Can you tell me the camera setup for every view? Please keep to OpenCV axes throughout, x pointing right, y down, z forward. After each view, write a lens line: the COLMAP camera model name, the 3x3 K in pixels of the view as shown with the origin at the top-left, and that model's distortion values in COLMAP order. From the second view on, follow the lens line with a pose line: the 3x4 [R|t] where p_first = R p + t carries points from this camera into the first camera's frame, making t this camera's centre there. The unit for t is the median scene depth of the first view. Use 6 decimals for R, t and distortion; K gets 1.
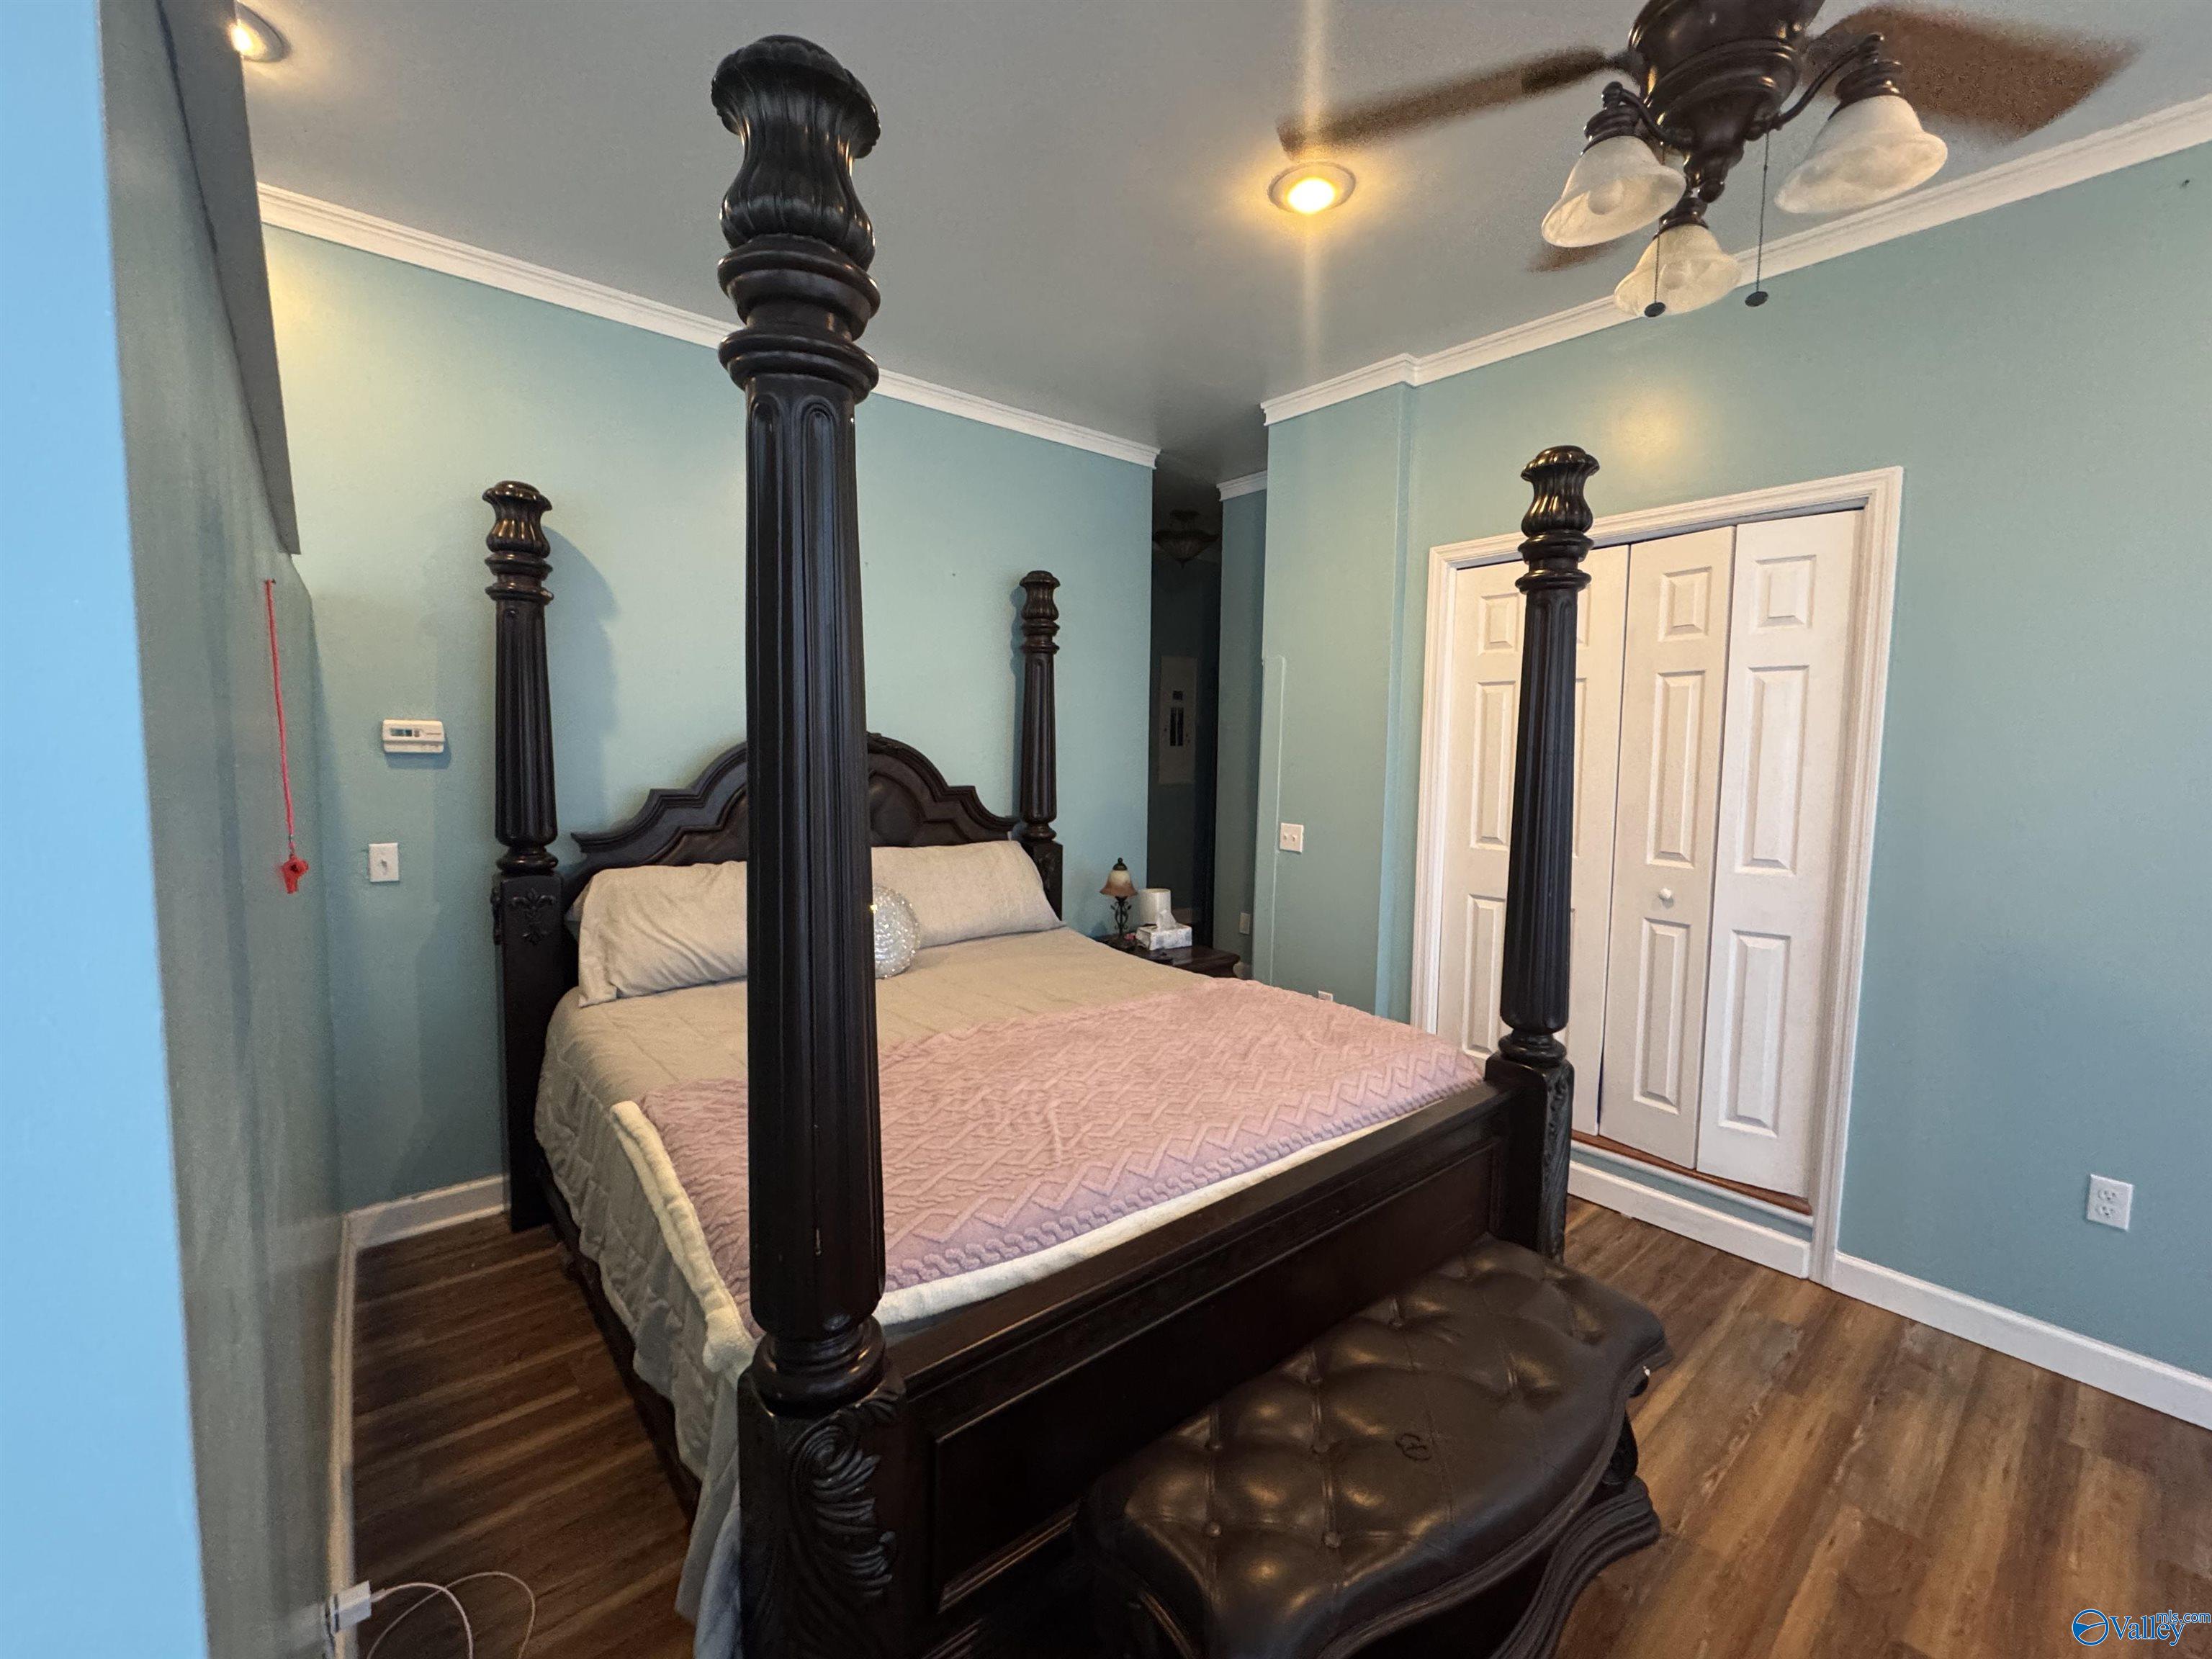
lens RADIAL K [[923.4, 0, 1106.6], [0, 923.4, 826.1], [0, 0, 1]] dist [-0.002210, 0.000512]
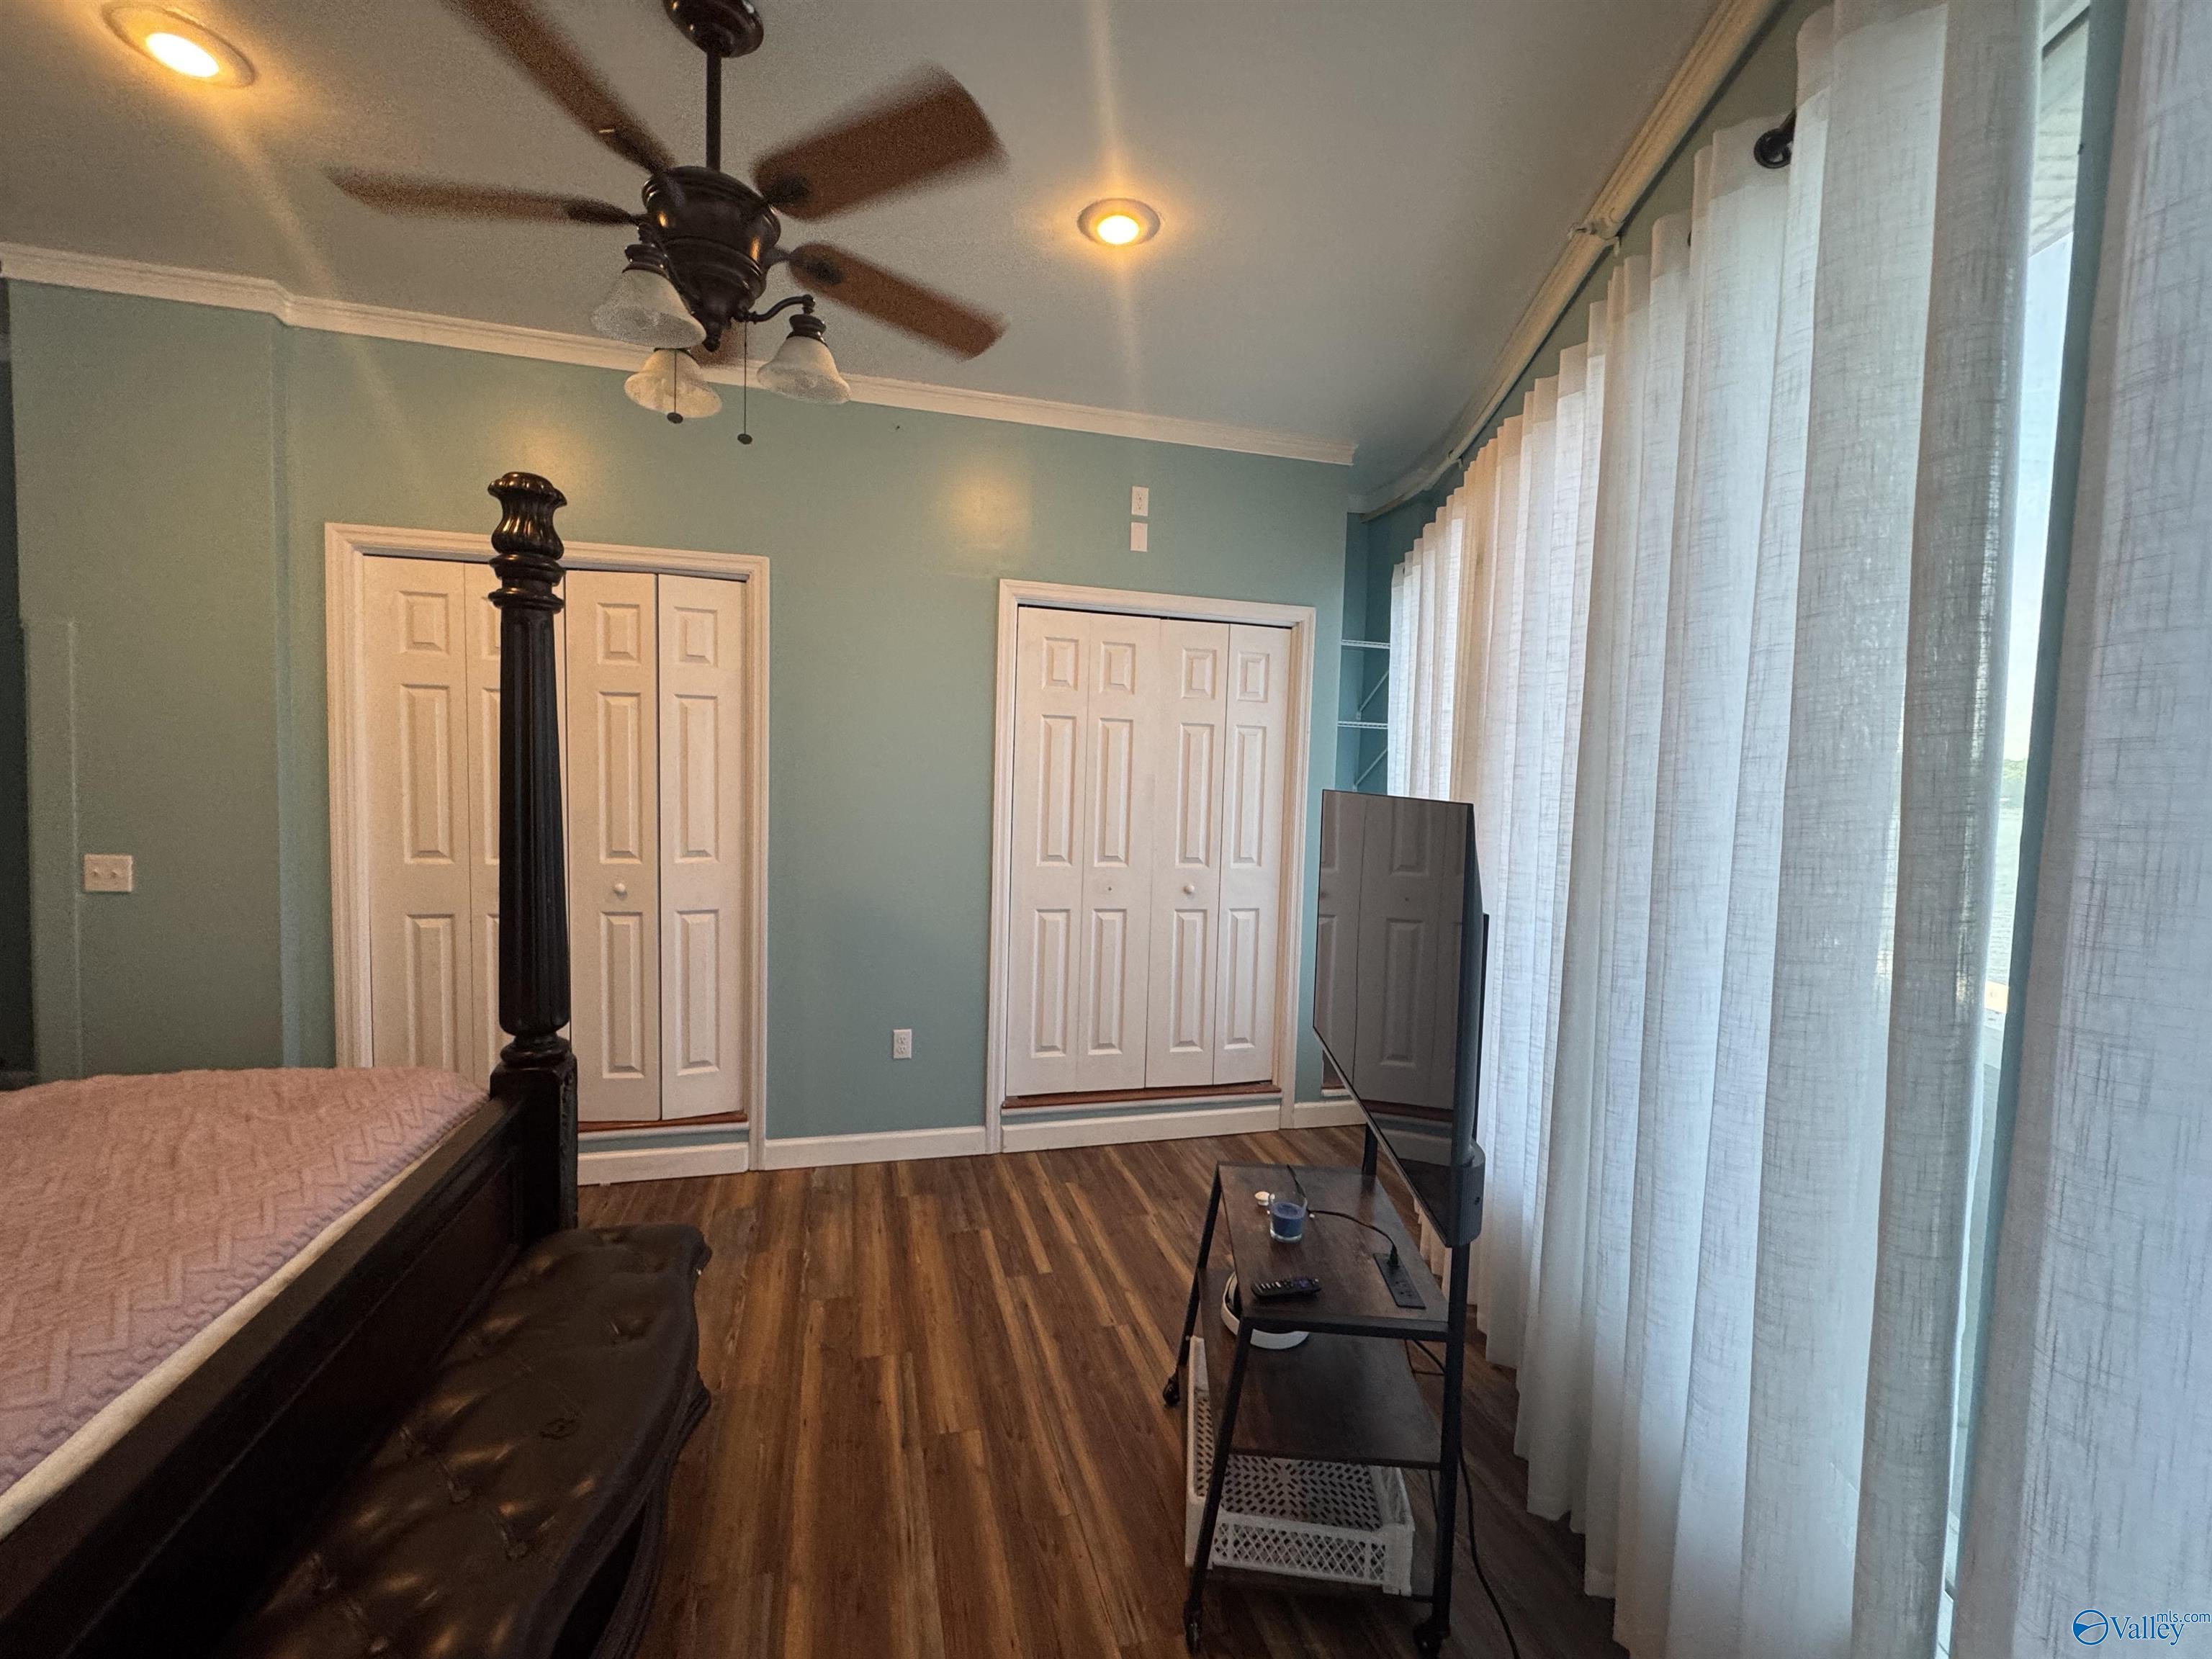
lens RADIAL K [[923.4, 0, 1106.6], [0, 923.4, 826.1], [0, 0, 1]] dist [-0.002210, 0.000512]
pose [[0.417972, -0.054956, 0.906796, -0.198046], [0.055214, 0.997860, 0.035024, -0.010969], [-0.906780, 0.035429, 0.420112, -0.021826]]
